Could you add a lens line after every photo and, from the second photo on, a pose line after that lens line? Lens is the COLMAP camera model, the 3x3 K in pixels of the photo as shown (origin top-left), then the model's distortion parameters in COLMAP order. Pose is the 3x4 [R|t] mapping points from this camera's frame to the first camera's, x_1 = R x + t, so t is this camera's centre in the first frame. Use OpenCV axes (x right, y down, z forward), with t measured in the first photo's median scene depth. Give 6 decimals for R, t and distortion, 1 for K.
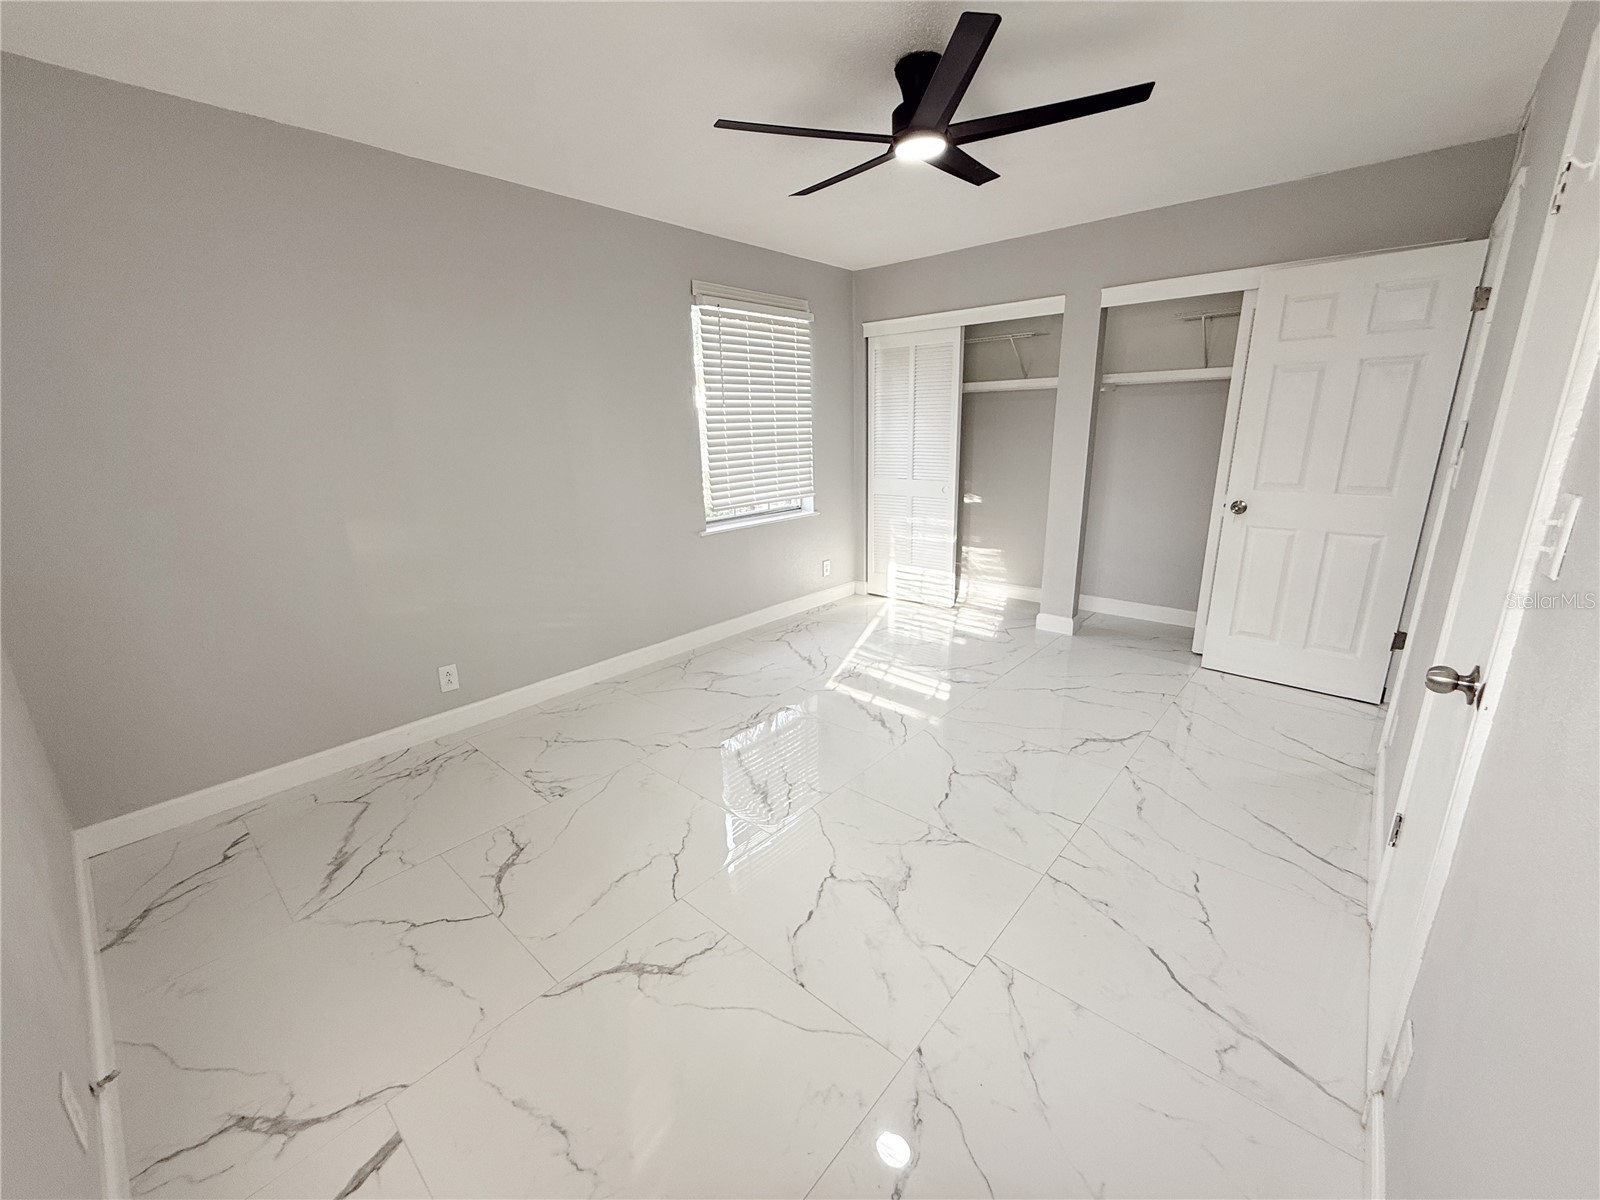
lens RADIAL K [[644.1, 0, 806.5], [0, 644.1, 594.3], [0, 0, 1]] dist [0.003808, -0.000053]
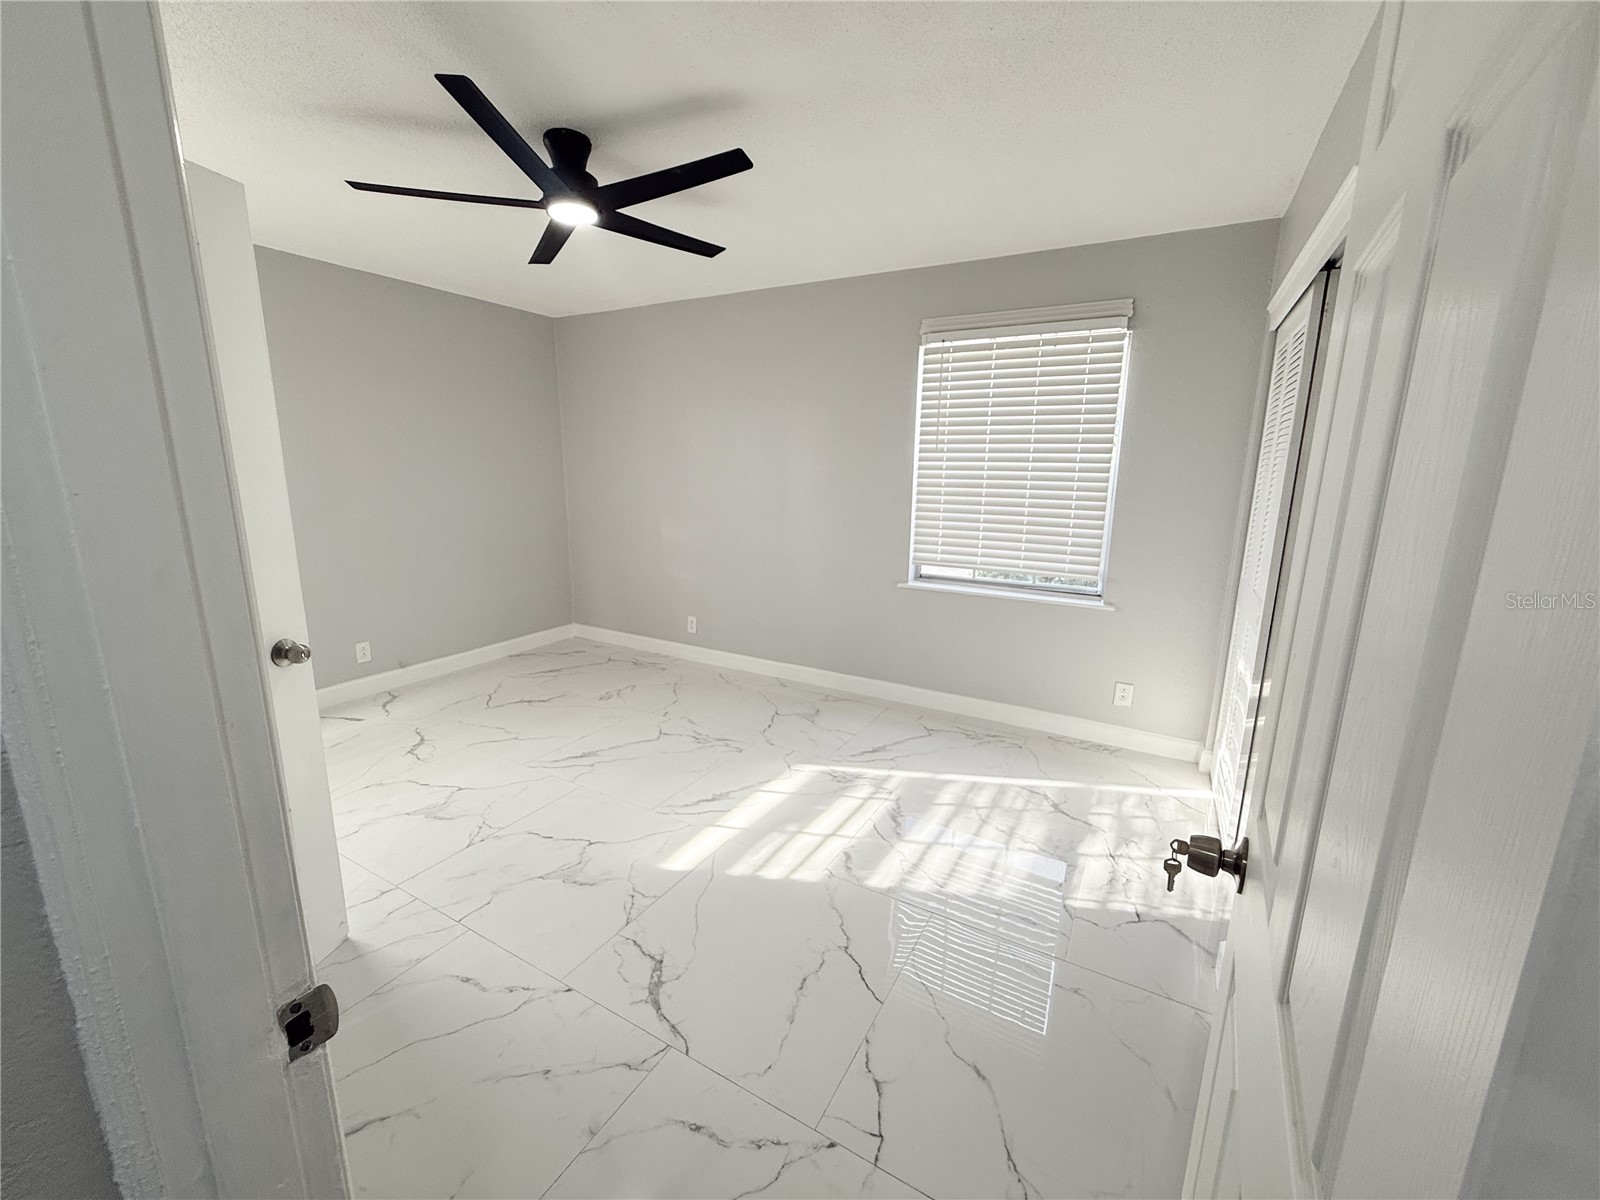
lens RADIAL K [[644.1, 0, 803.0], [0, 644.1, 601.6], [0, 0, 1]] dist [0.003808, -0.000053]
pose [[0.200063, 0.225951, -0.953374, 0.769667], [-0.274666, 0.946963, 0.166793, -0.203647], [0.940496, 0.228491, 0.251513, 0.683659]]
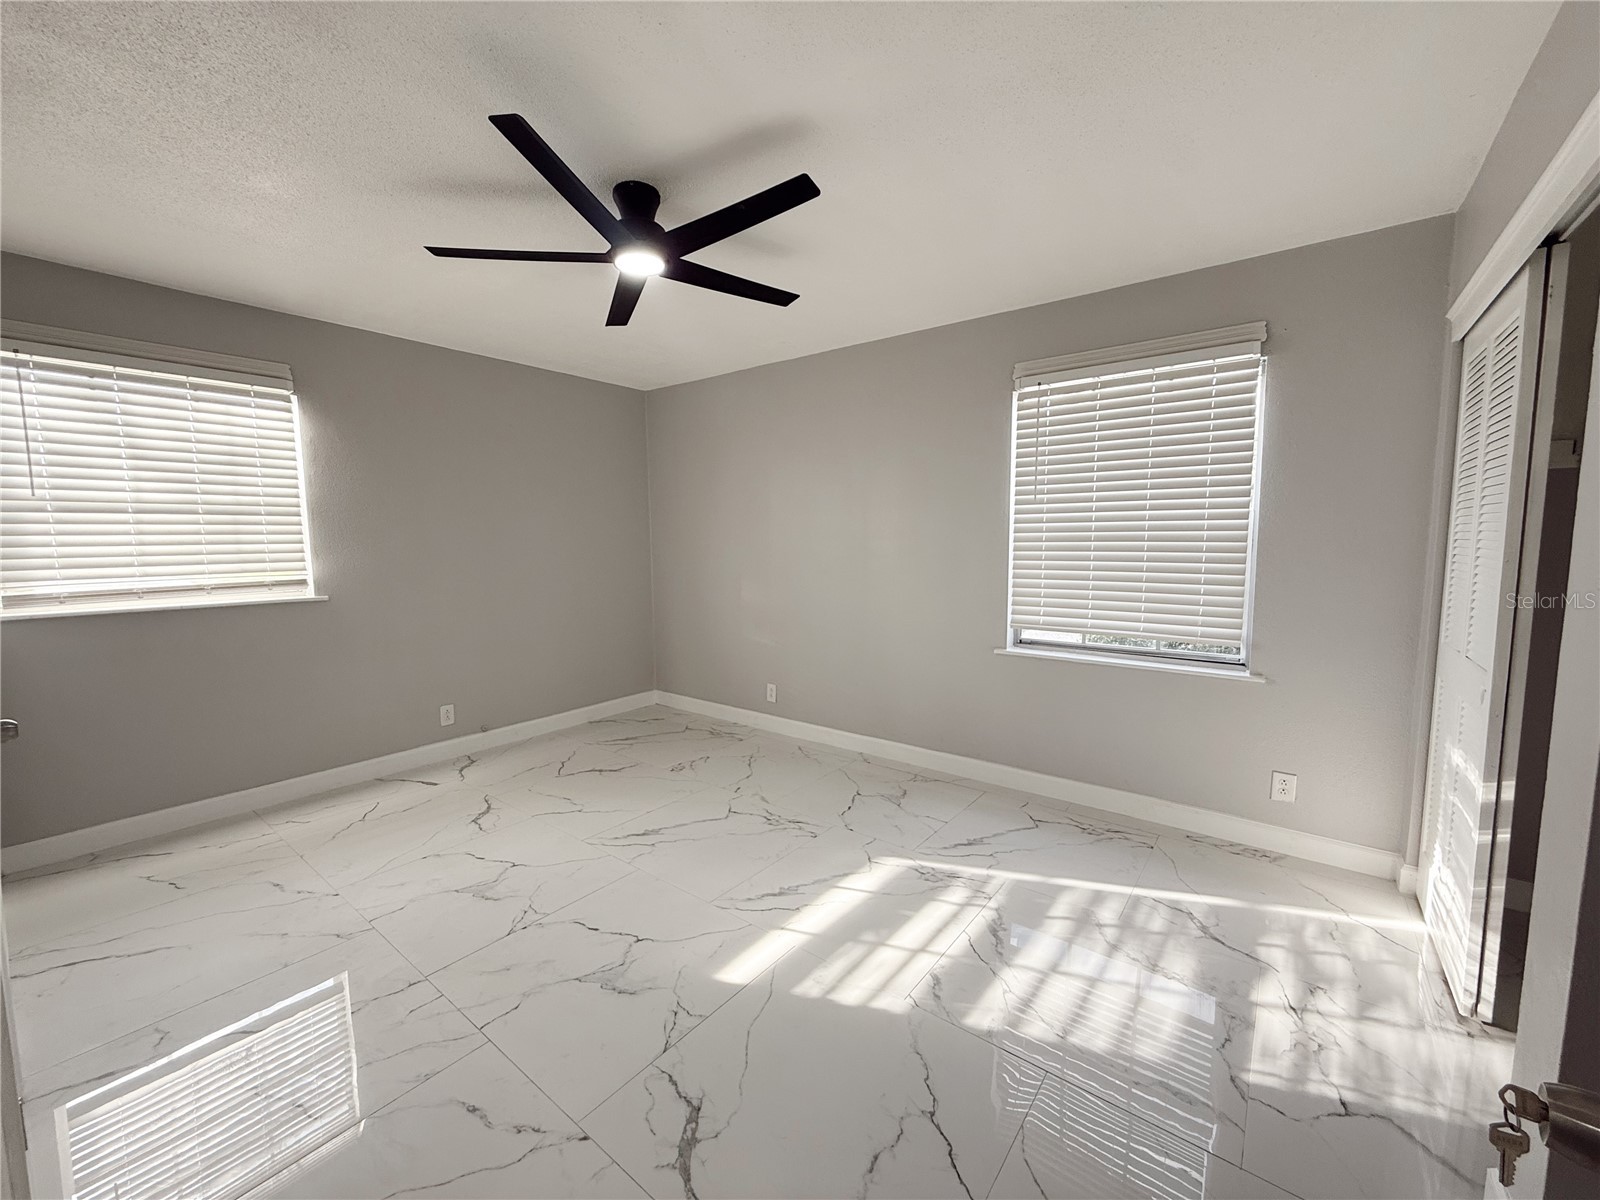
lens RADIAL K [[644.1, 0, 801.7], [0, 644.1, 599.0], [0, 0, 1]] dist [0.003808, -0.000053]
pose [[0.054319, 0.115288, -0.991846, 0.702086], [-0.257374, 0.961365, 0.097650, -0.189276], [0.964784, 0.249971, 0.081893, 0.719087]]
